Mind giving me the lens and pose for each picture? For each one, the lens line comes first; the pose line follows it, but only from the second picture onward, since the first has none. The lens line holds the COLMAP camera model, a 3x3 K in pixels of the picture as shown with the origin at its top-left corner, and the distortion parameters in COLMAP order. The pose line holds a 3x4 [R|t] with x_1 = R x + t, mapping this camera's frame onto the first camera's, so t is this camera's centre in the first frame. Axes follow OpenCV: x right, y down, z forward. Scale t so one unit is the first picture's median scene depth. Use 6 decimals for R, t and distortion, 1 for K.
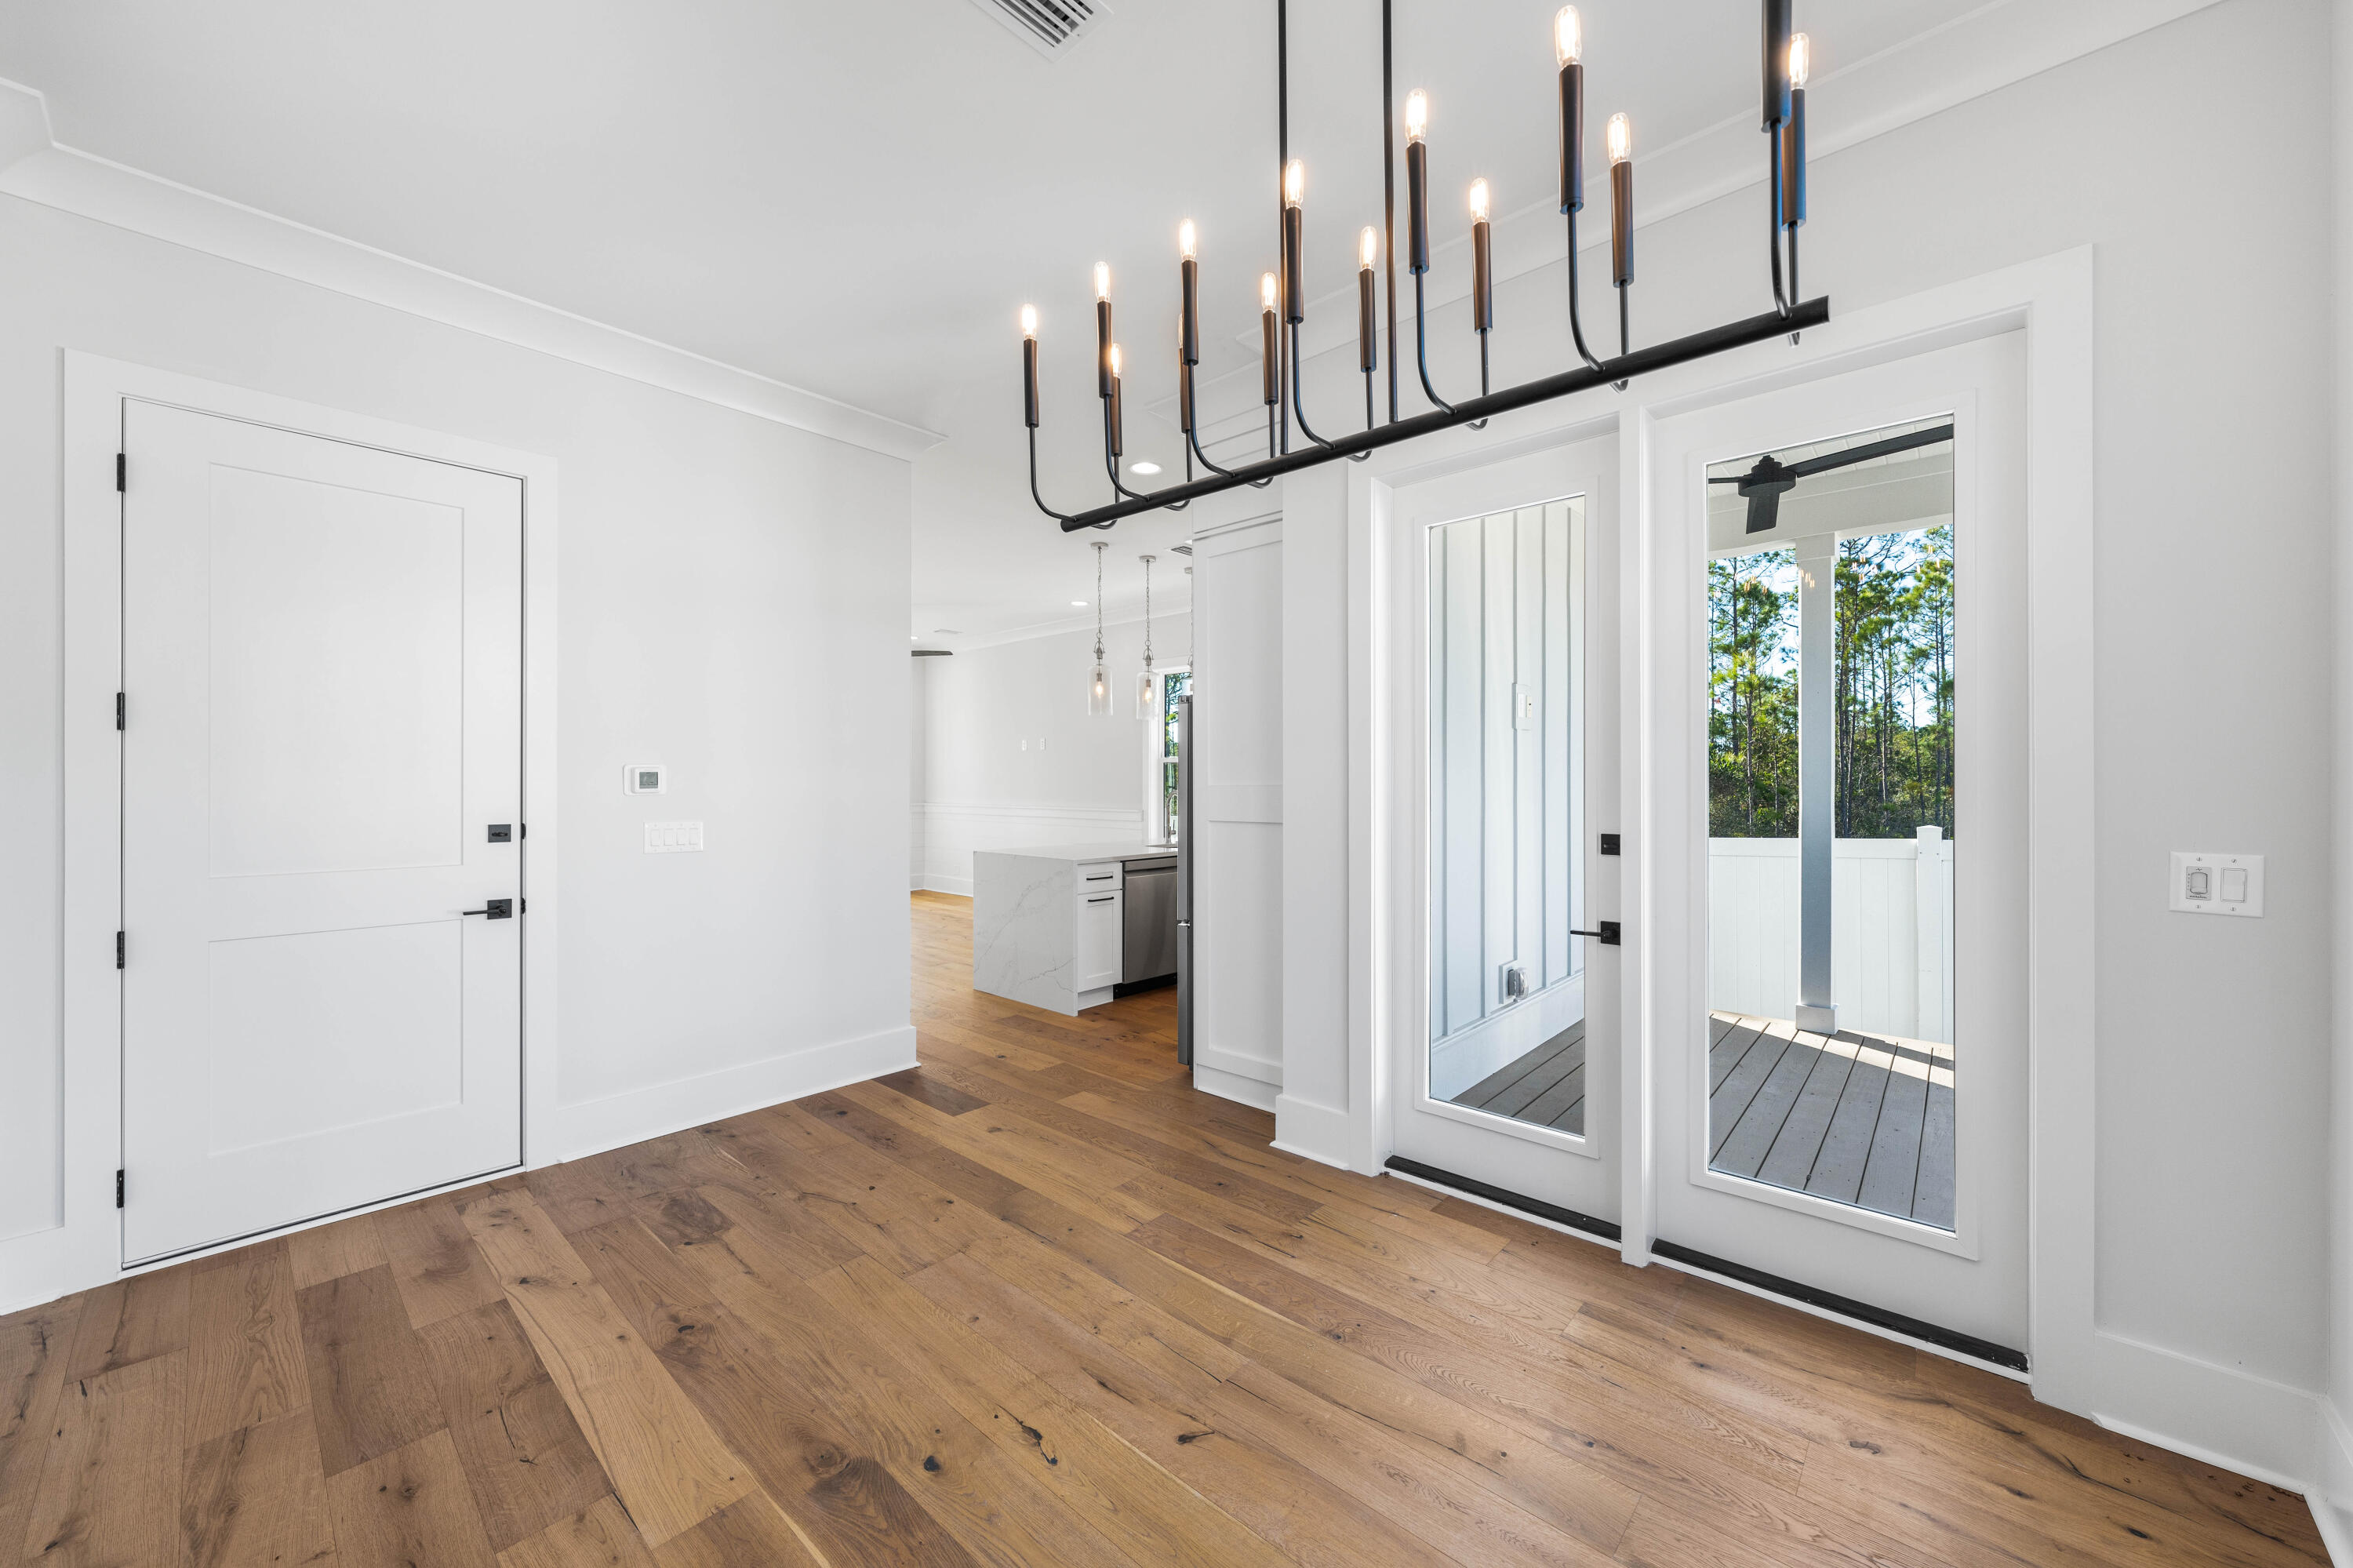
lens RADIAL K [[869.5, 0, 1197.6], [0, 869.5, 781.4], [0, 0, 1]] dist [-0.002955, 0.000398]
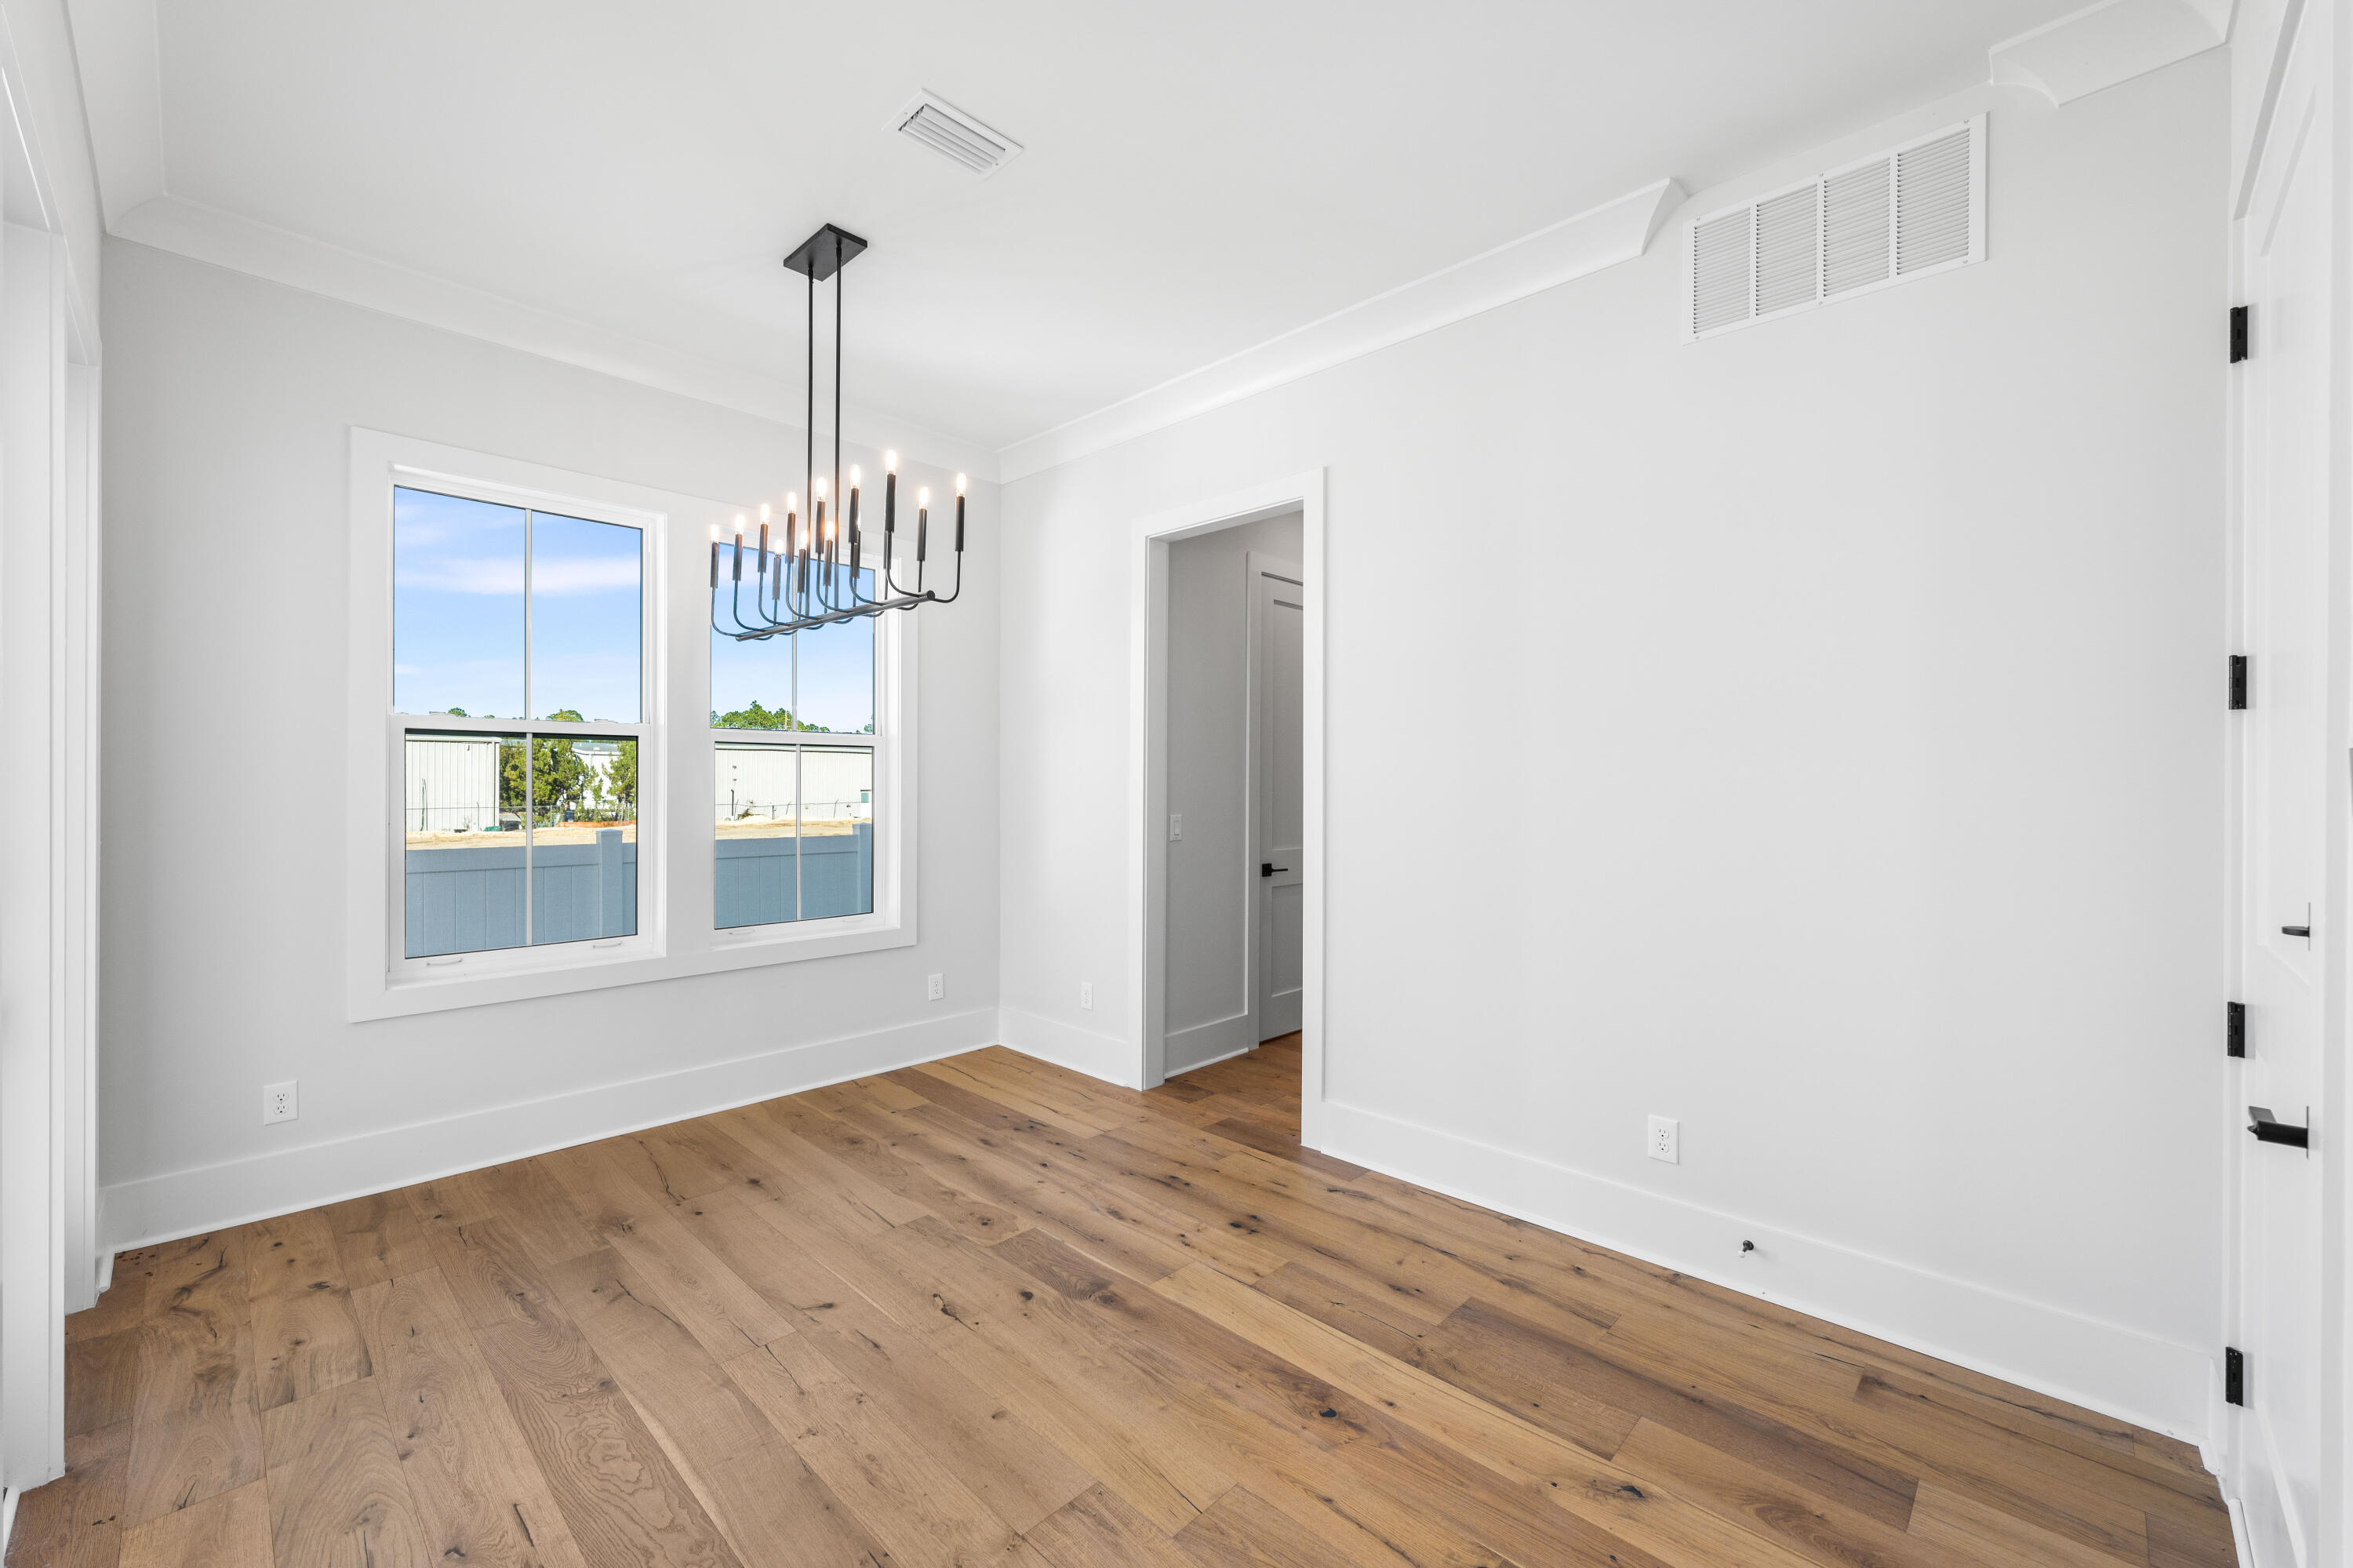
lens RADIAL K [[924.1, 0, 1181.1], [0, 924.1, 785.5], [0, 0, 1]] dist [-0.002816, 0.000045]
pose [[-0.998857, -0.003412, 0.047677, -0.432637], [-0.003199, 0.999985, 0.004539, 0.003127], [-0.047692, 0.004382, -0.998852, 1.711705]]
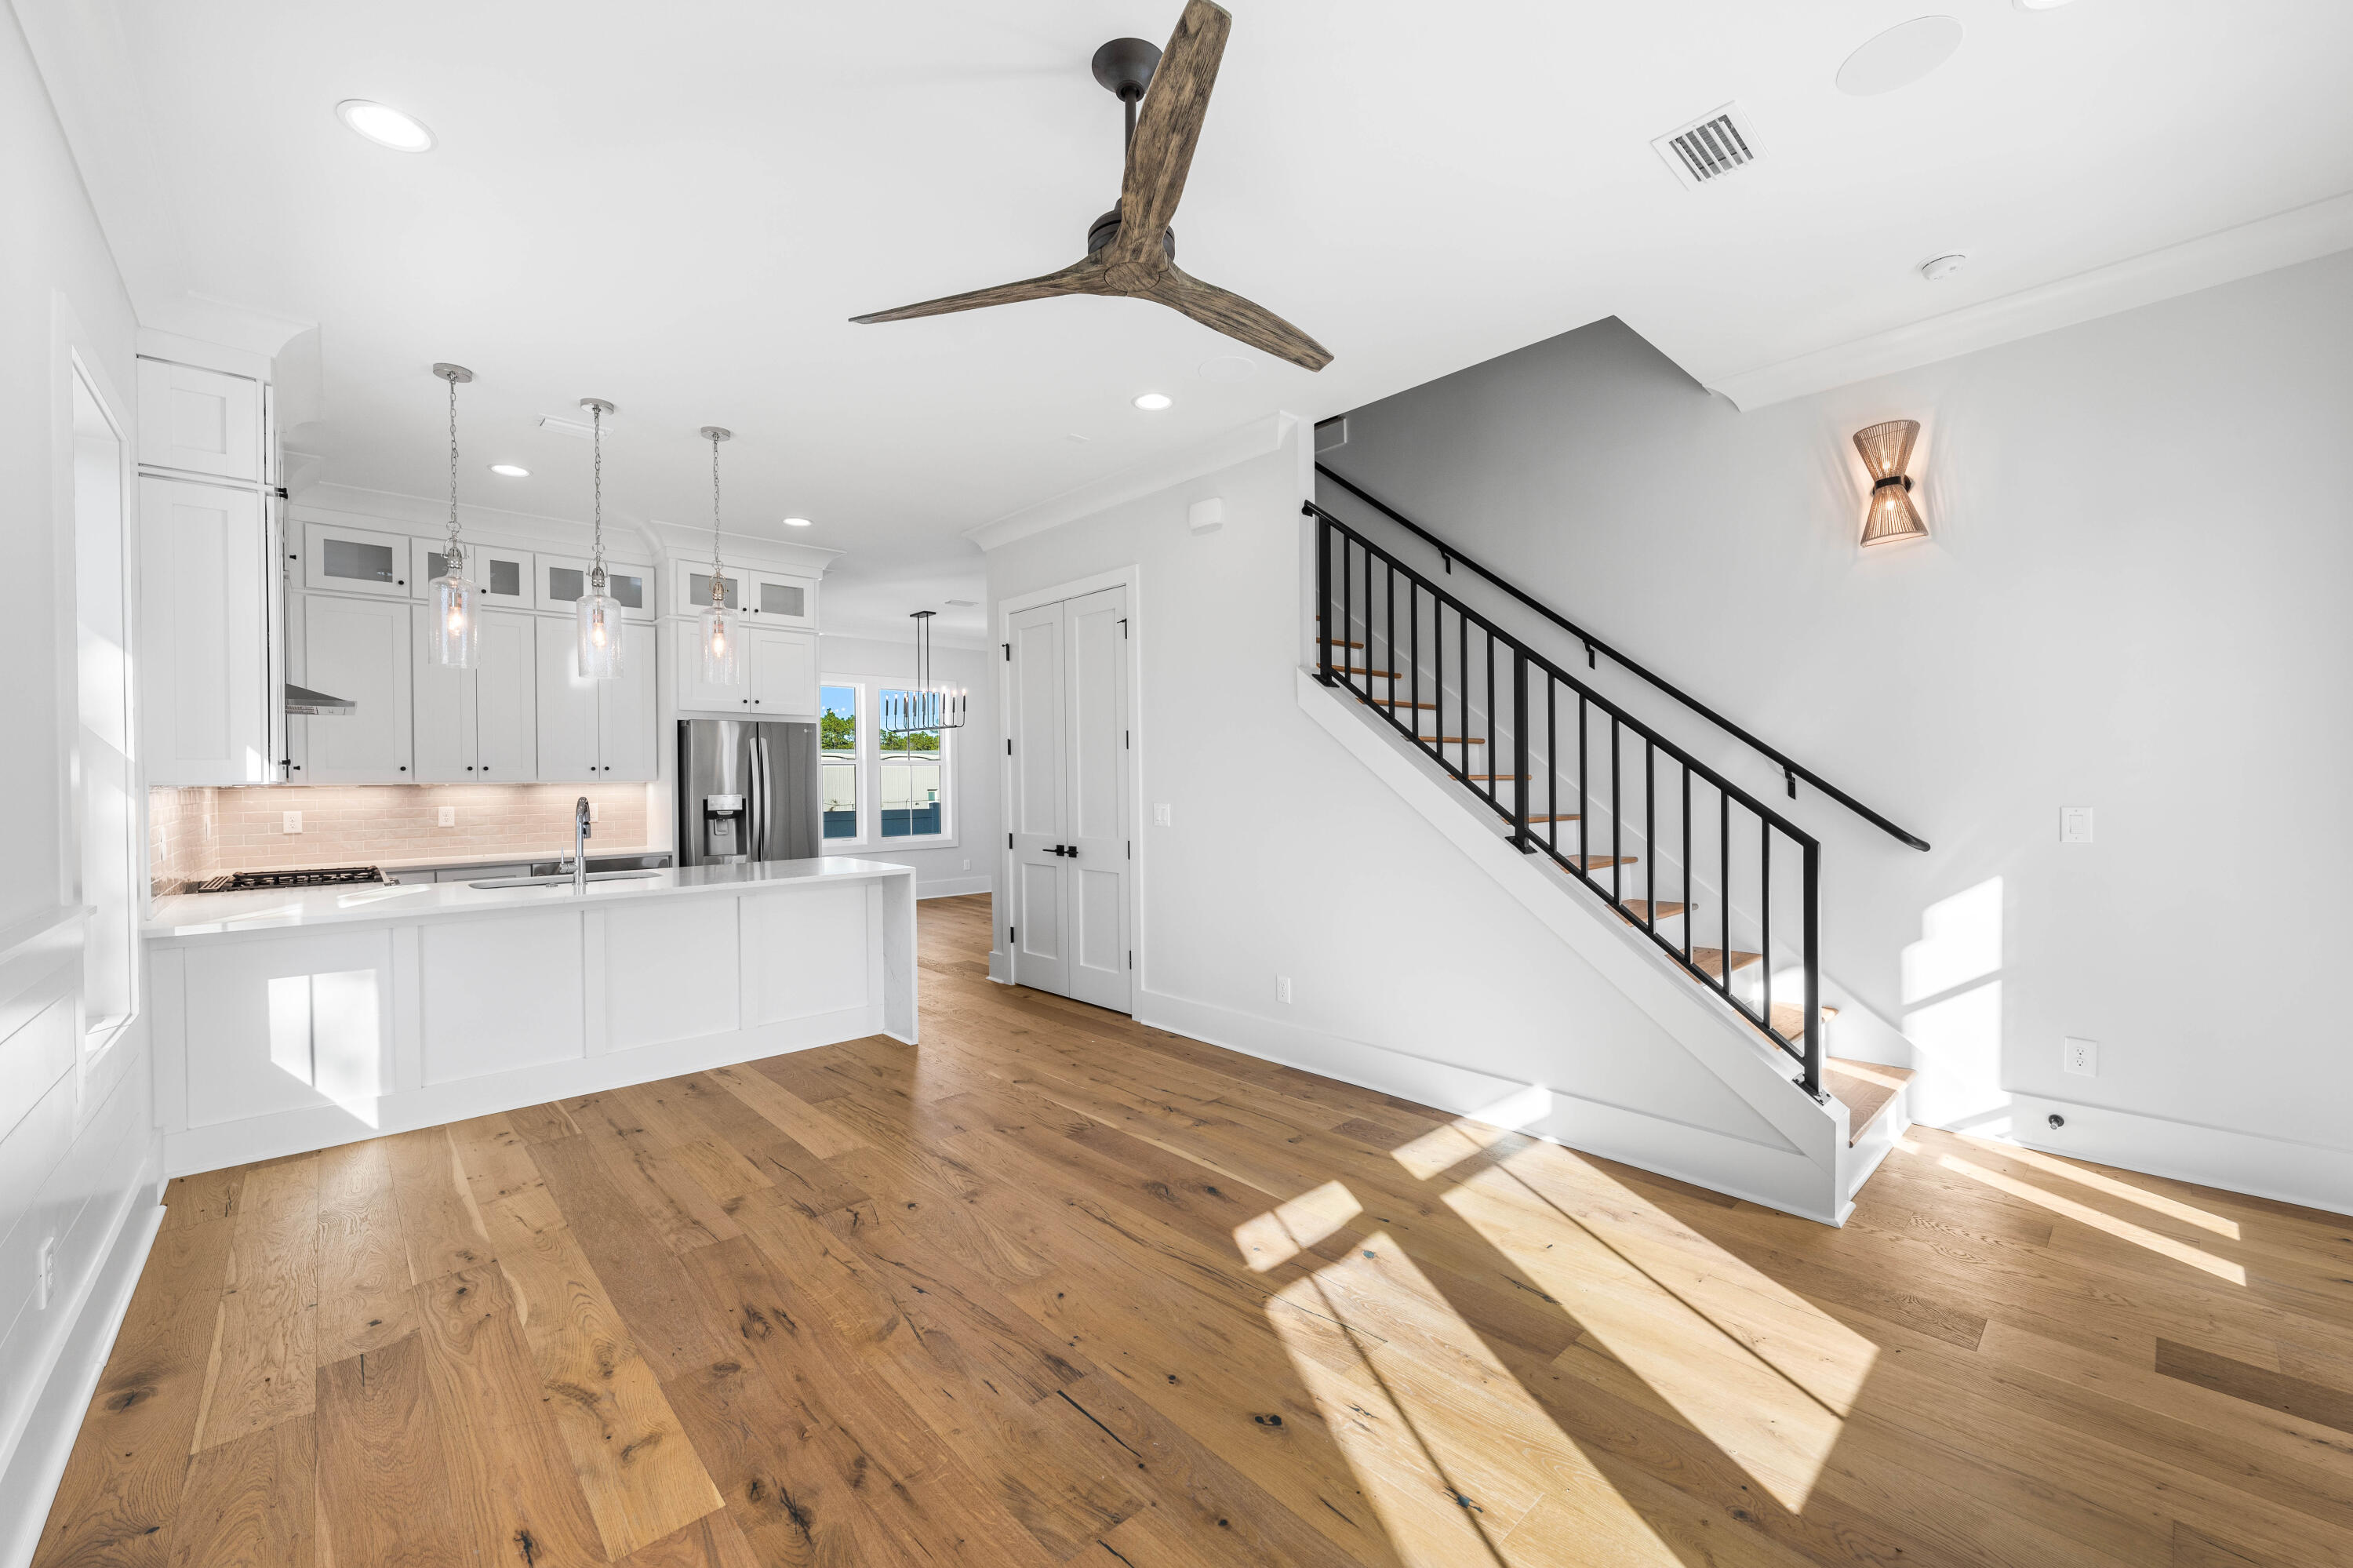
lens RADIAL K [[924.1, 0, 1170.8], [0, 924.1, 782.2], [0, 0, 1]] dist [-0.002816, 0.000045]
pose [[-0.992797, 0.012182, 0.119189, -1.375309], [0.013140, 0.999887, 0.007257, 0.001187], [-0.119087, 0.008771, -0.992845, 4.207684]]
